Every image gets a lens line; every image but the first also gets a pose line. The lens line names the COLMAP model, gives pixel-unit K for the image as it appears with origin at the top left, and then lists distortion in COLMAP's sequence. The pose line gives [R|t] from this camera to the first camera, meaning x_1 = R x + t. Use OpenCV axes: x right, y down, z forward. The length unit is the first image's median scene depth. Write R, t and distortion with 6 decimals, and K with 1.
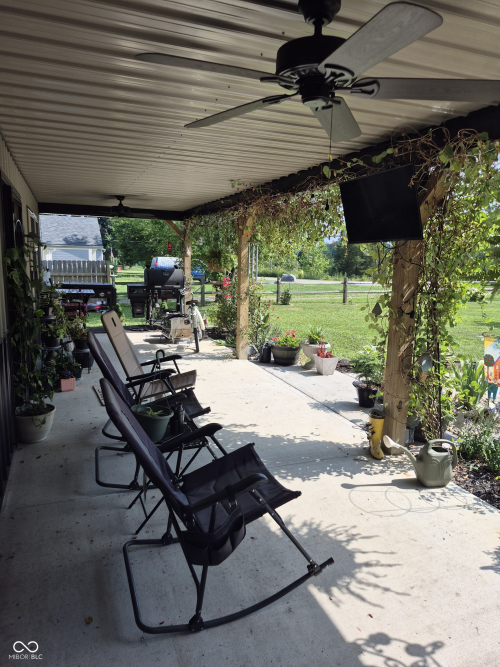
lens RADIAL K [[462.4, 0, 250.0], [0, 462.4, 333.5], [0, 0, 1]] dist [0.033016, -0.000959]
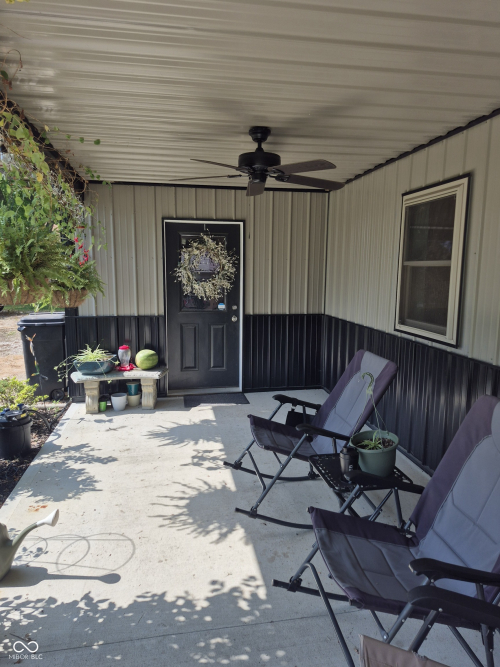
lens RADIAL K [[462.4, 0, 250.0], [0, 462.4, 333.5], [0, 0, 1]] dist [0.033016, -0.000959]
pose [[-0.979519, -0.055054, 0.193681, -0.133371], [0.006188, 0.953209, 0.302248, -0.279036], [-0.201259, 0.297256, -0.933345, 1.719081]]
